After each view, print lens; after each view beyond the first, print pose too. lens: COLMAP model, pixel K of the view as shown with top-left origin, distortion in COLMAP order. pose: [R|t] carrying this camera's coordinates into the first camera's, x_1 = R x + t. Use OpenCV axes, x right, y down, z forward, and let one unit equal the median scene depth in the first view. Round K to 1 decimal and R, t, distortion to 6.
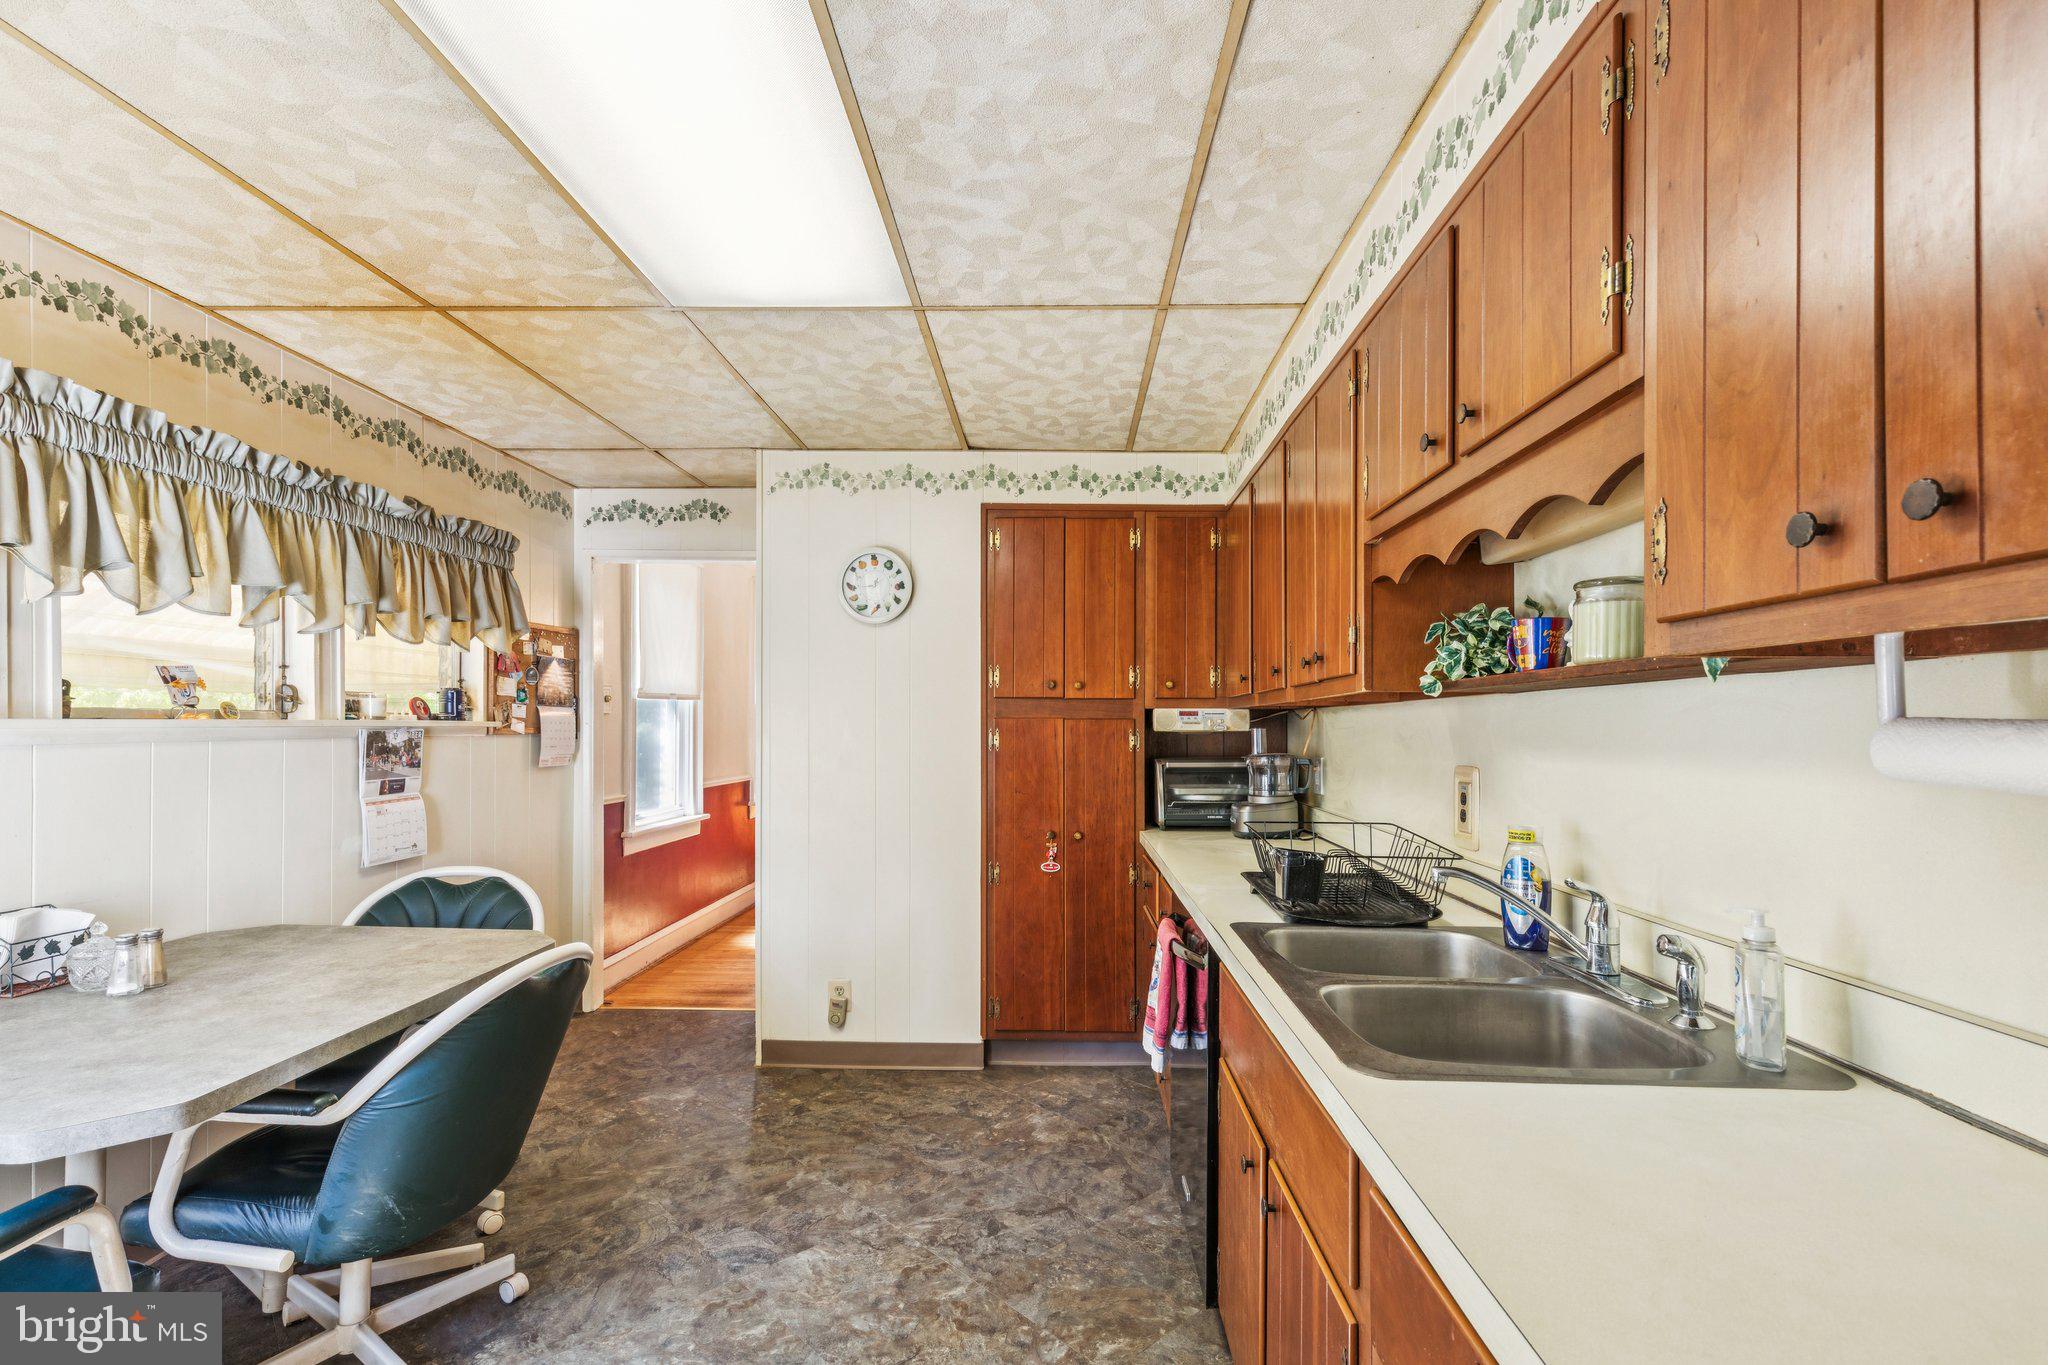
lens RADIAL K [[936.0, 0, 1028.4], [0, 936.0, 695.1], [0, 0, 1]] dist [0.002734, 0.000020]
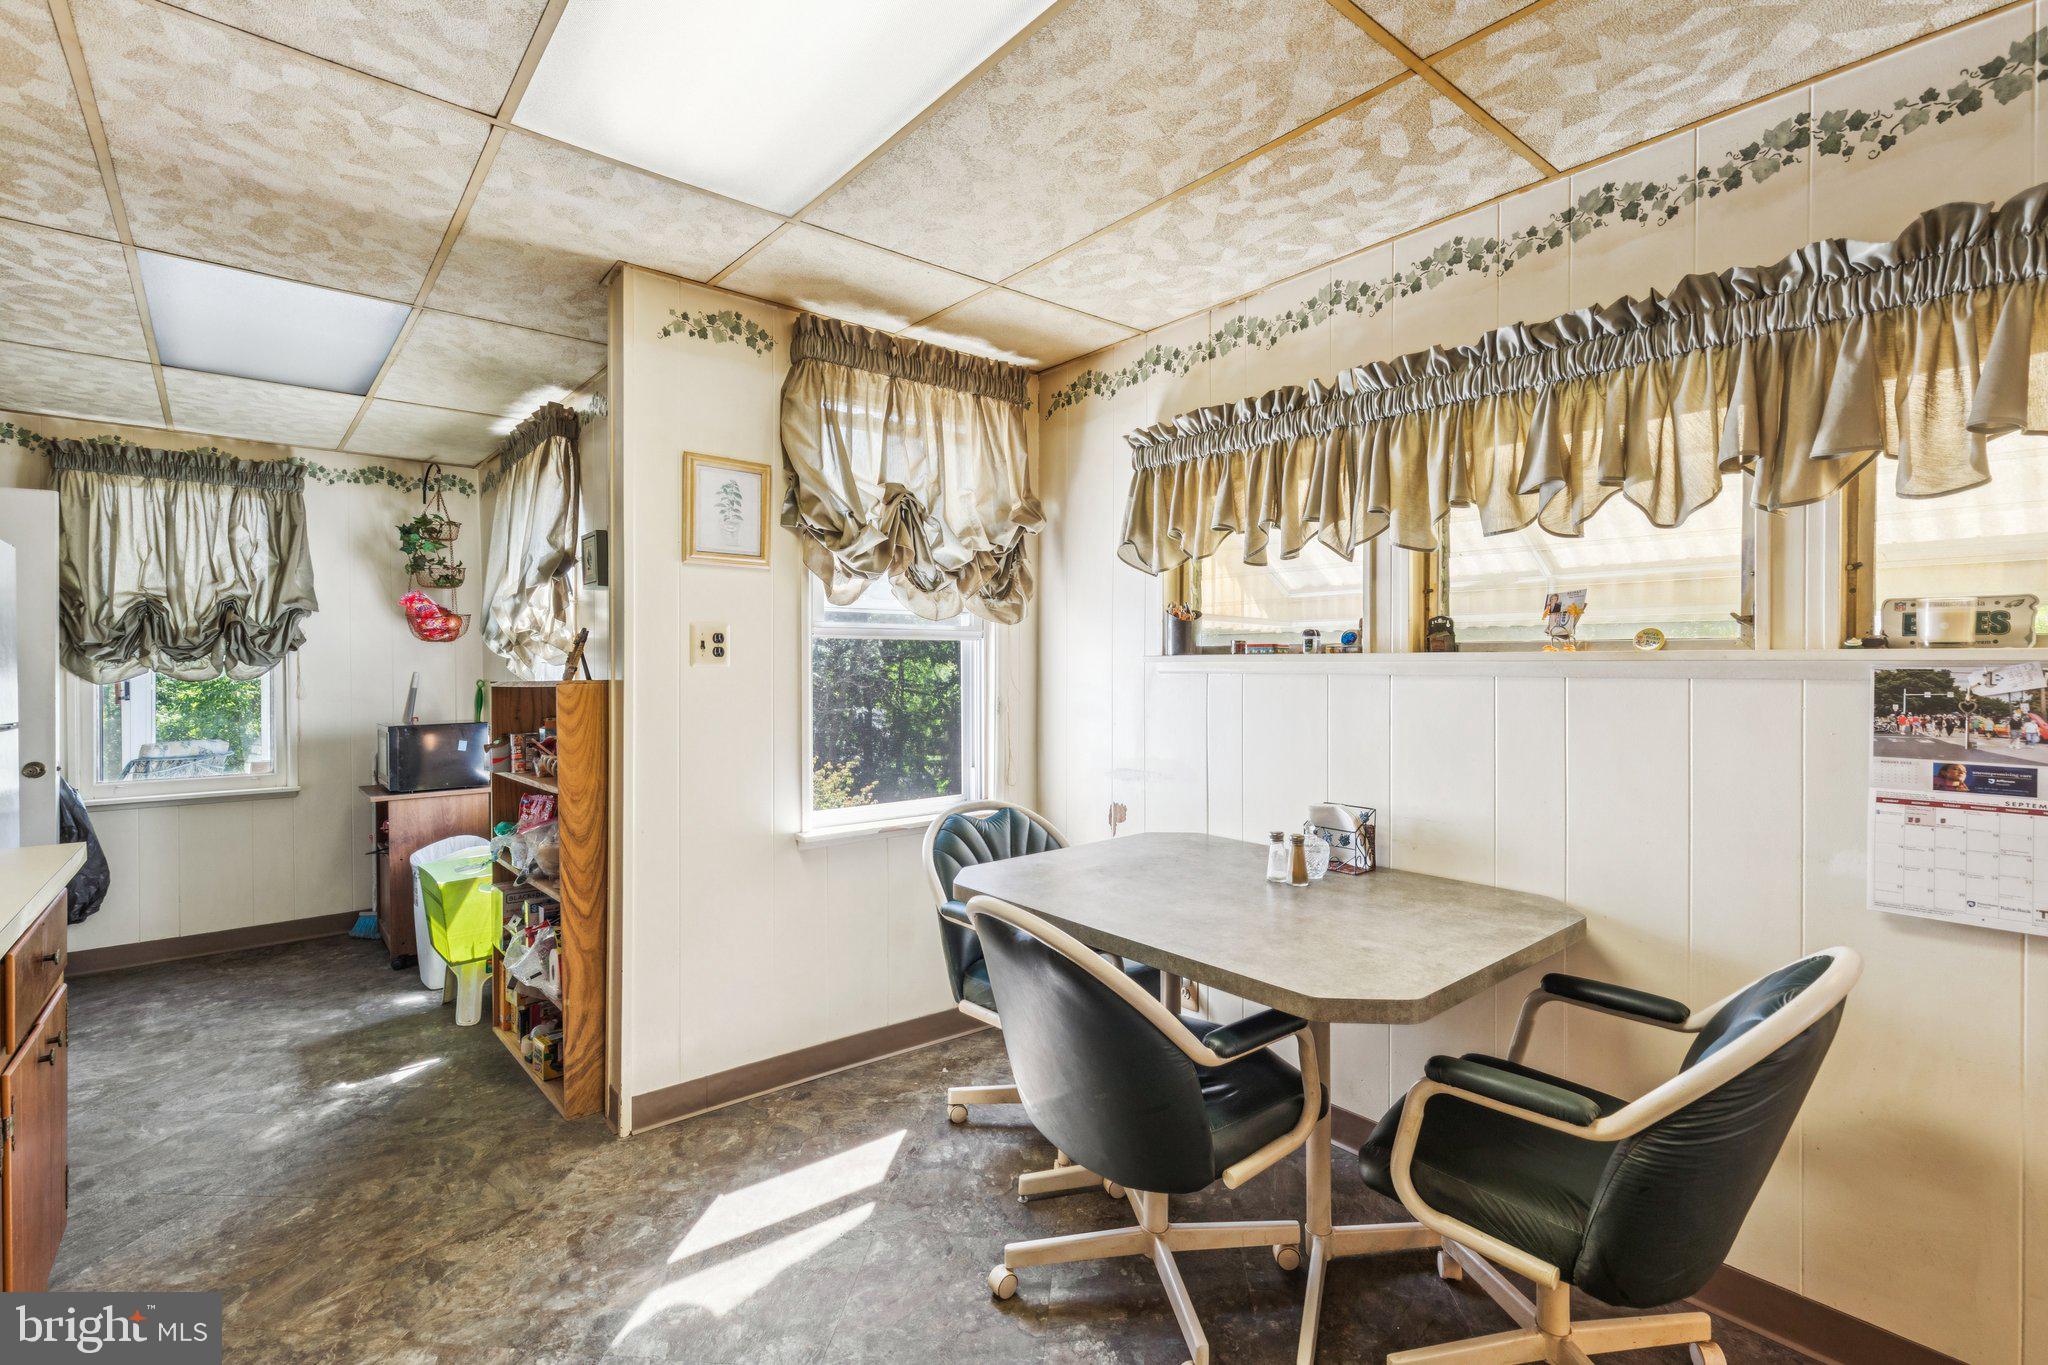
lens RADIAL K [[930.2, 0, 1030.1], [0, 930.2, 673.6], [0, 0, 1]] dist [0.009759, -0.000504]
pose [[-0.744898, 0.005557, -0.667155, 0.056778], [0.018110, 0.999765, -0.011893, 0.045993], [0.666932, -0.020941, -0.744824, 1.282019]]
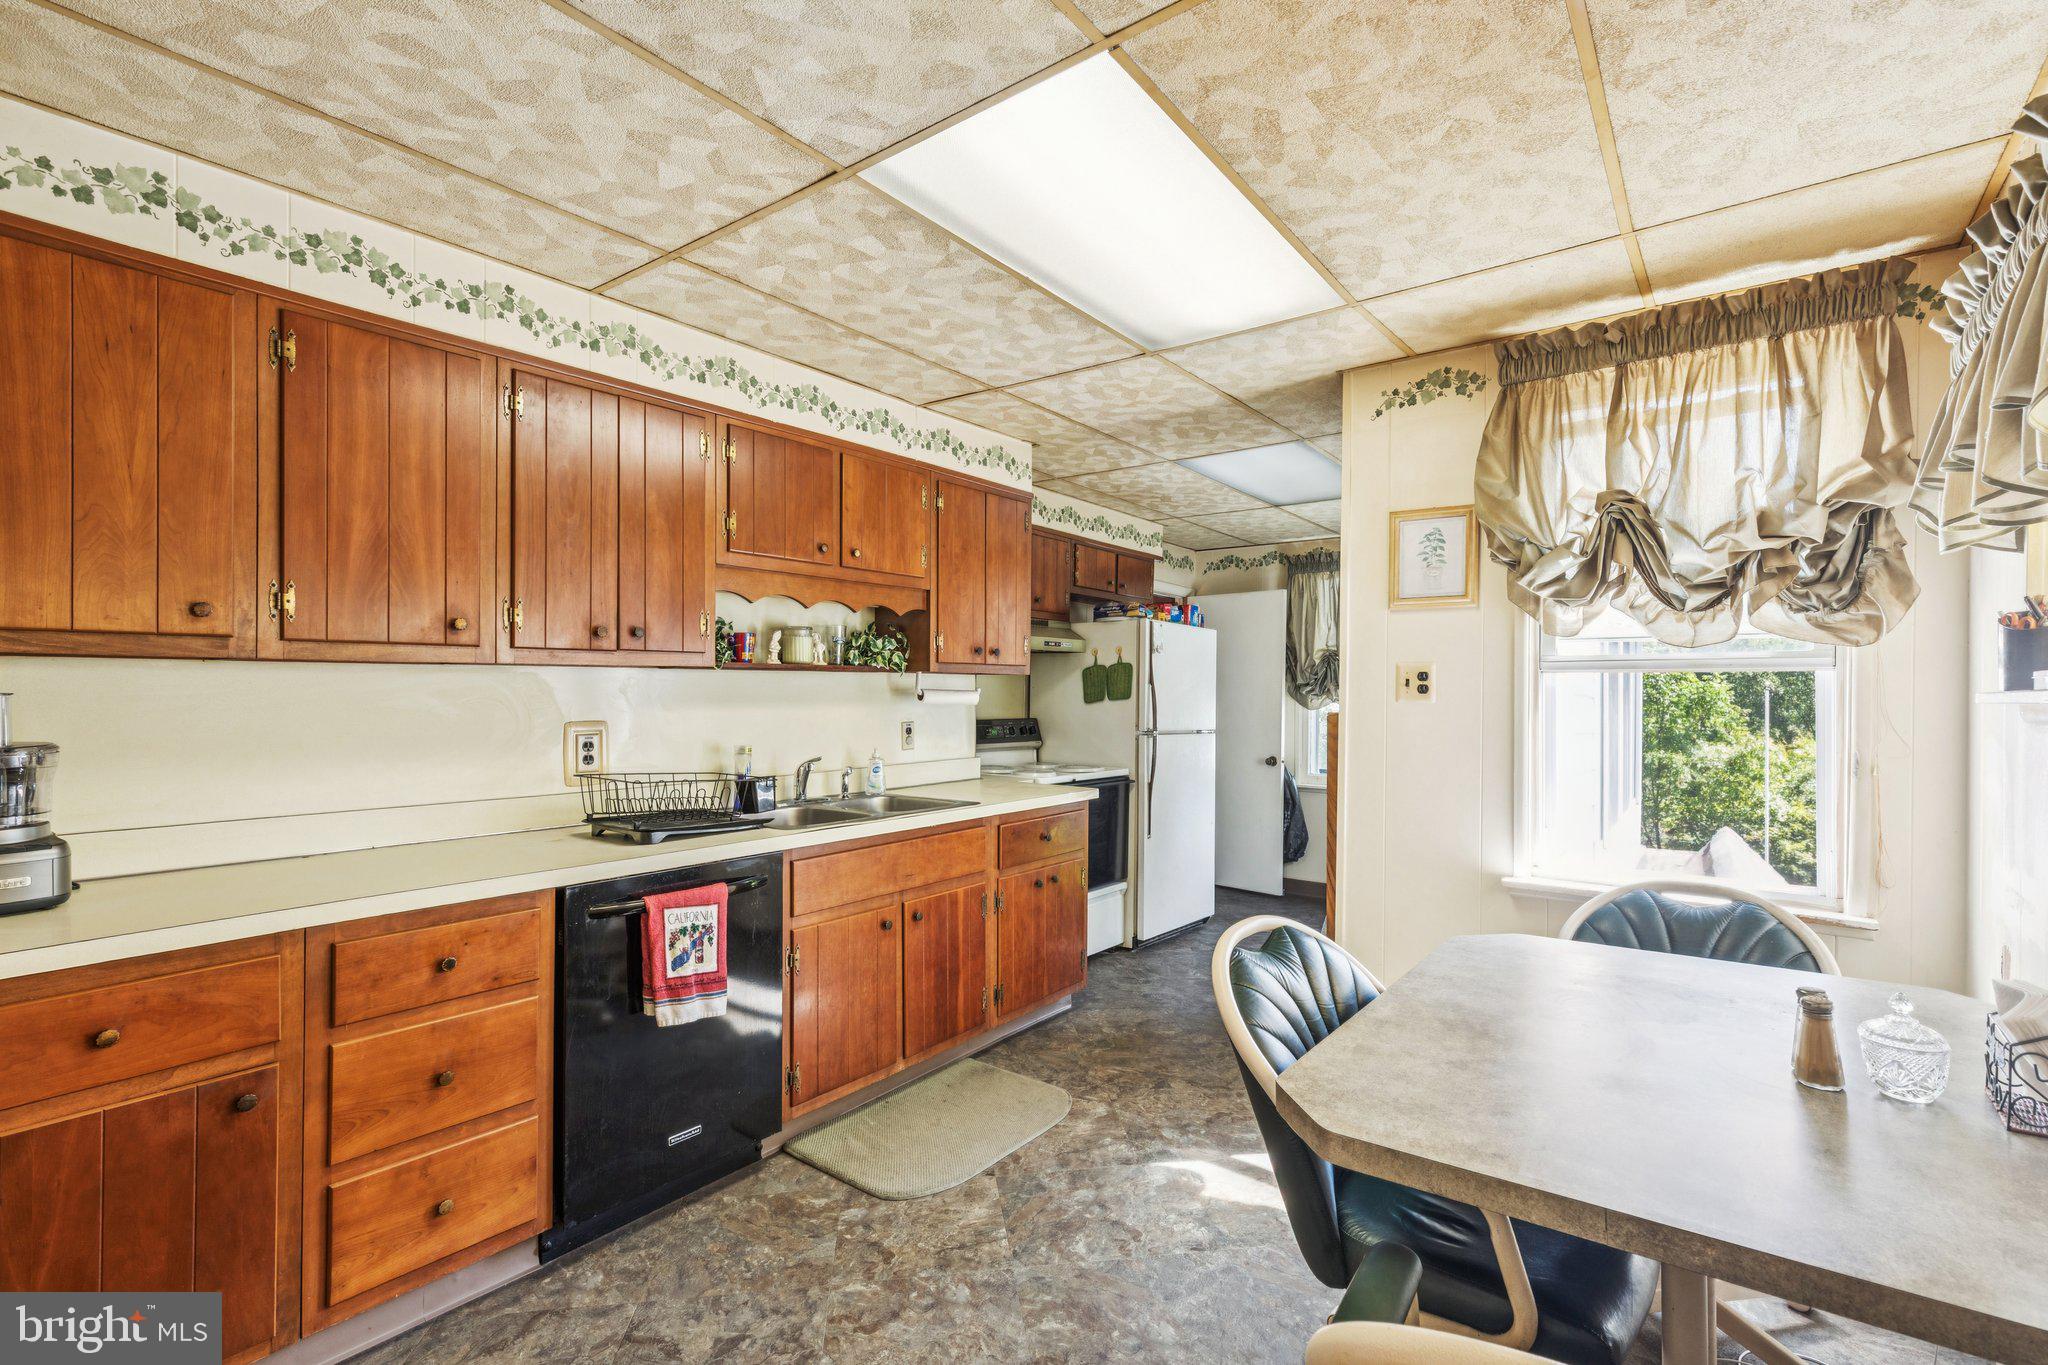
lens RADIAL K [[932.6, 0, 1022.5], [0, 932.6, 687.3], [0, 0, 1]] dist [0.002492, 0.000024]
pose [[-0.813659, -0.002870, 0.581335, -0.665278], [-0.023701, 0.999320, -0.028240, 0.044384], [-0.580859, -0.036756, -0.813174, 1.477829]]
